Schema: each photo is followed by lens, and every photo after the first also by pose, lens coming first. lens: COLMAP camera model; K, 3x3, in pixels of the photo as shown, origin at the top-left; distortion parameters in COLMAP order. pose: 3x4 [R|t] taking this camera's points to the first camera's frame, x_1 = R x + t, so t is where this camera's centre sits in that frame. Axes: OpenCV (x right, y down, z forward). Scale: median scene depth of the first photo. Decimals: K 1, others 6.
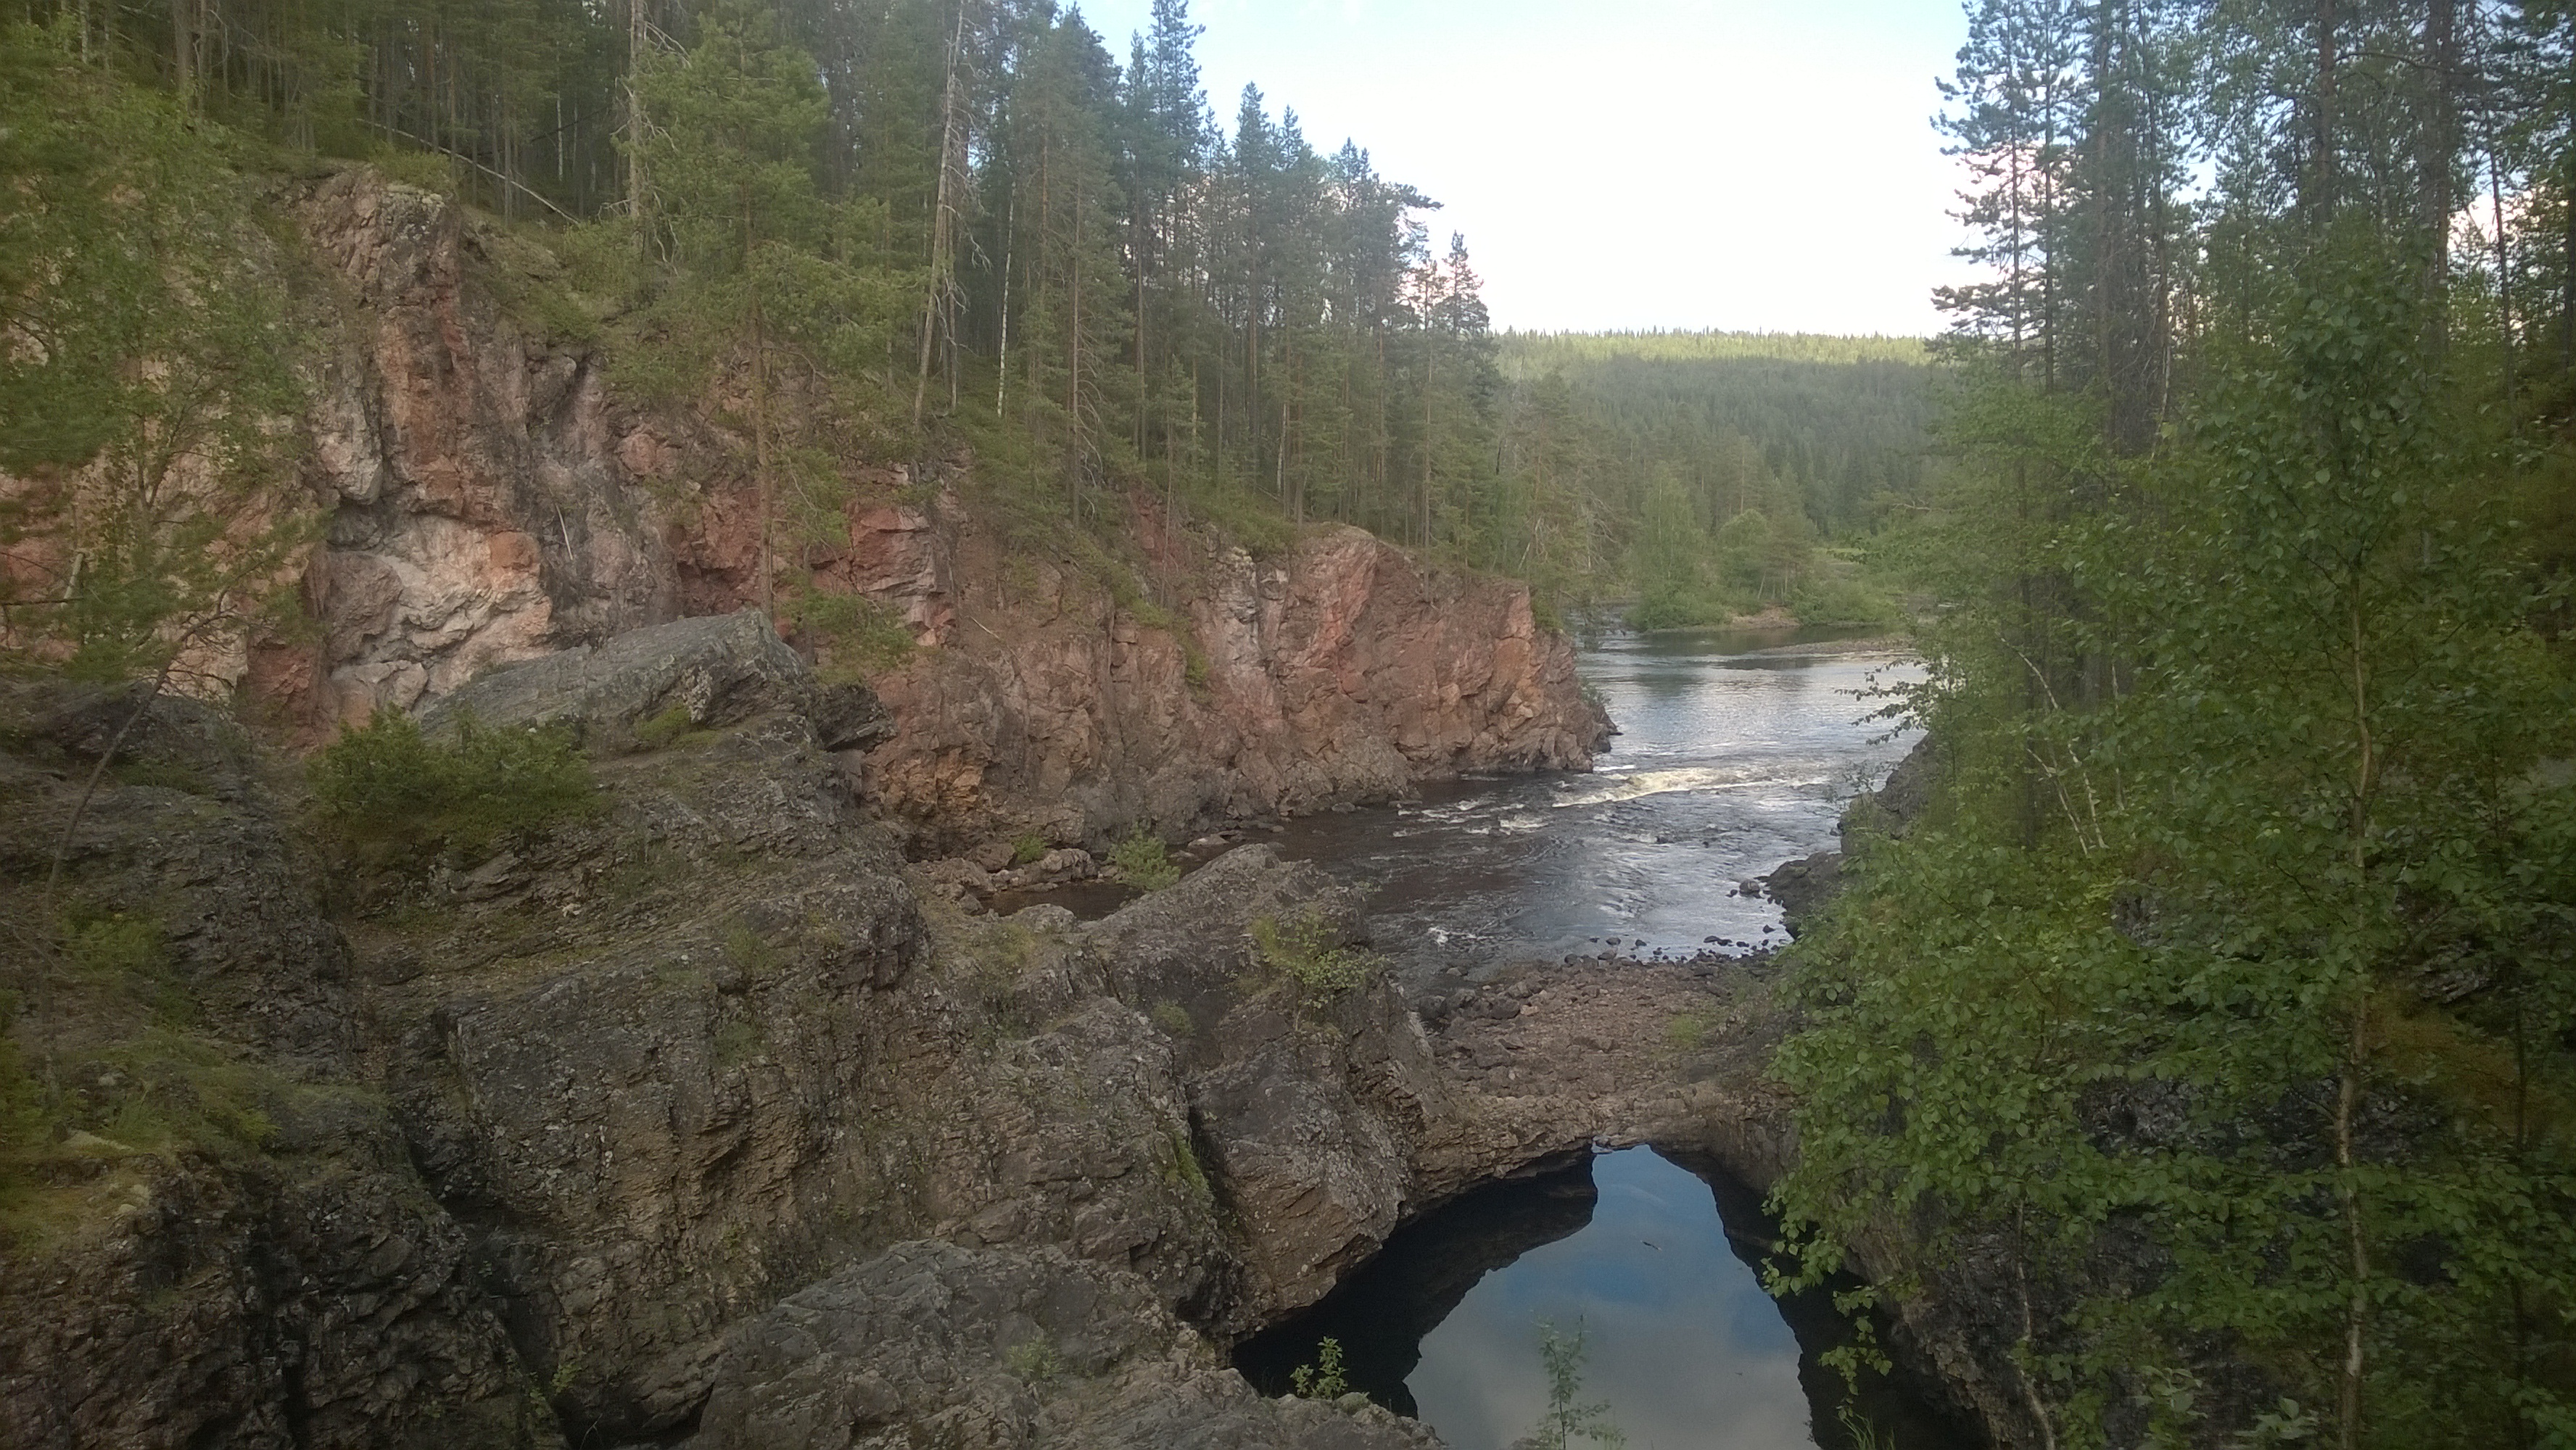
lens RADIAL K [[1981.4, 0, 1388.0], [0, 1981.4, 730.3], [0, 0, 1]] dist [0.020954, -0.083453]
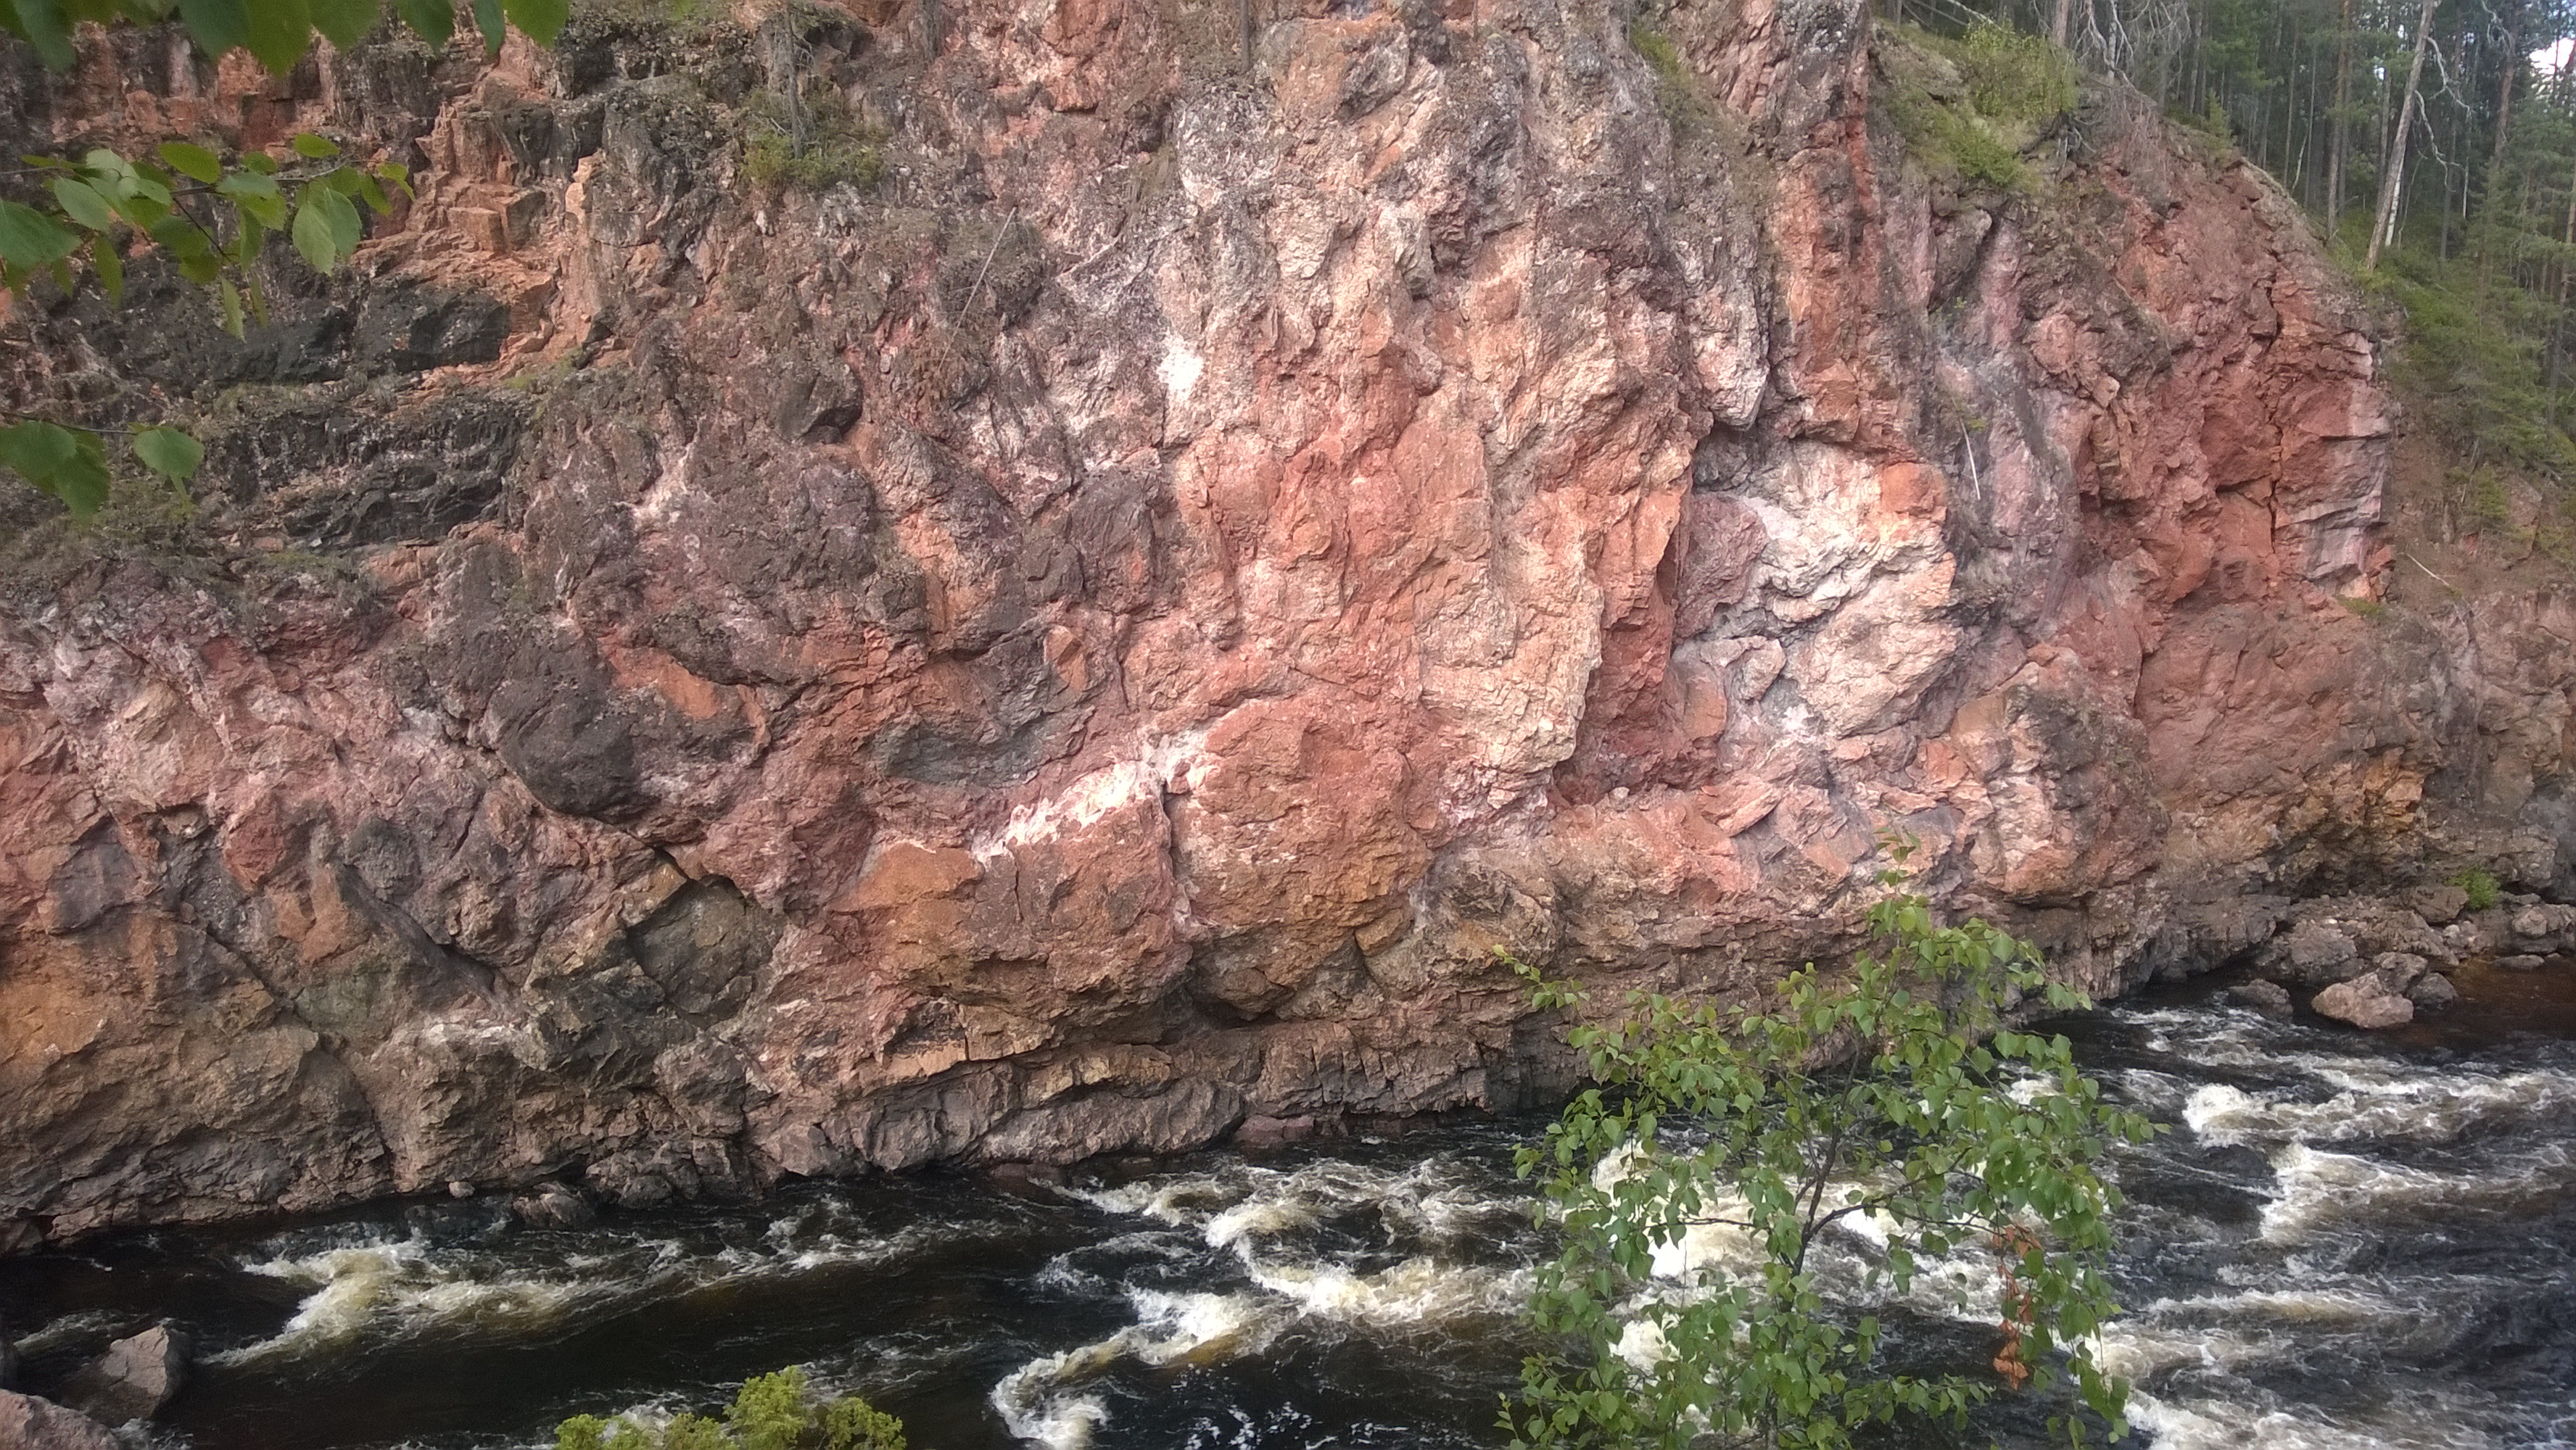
lens RADIAL K [[1981.4, 0, 1336.0], [0, 1981.4, 703.2], [0, 0, 1]] dist [0.020954, -0.083453]
pose [[0.873953, 0.069477, -0.481019, -0.256902], [-0.036372, 0.996304, 0.077819, -0.058223], [0.484648, -0.050515, 0.873250, 0.254470]]
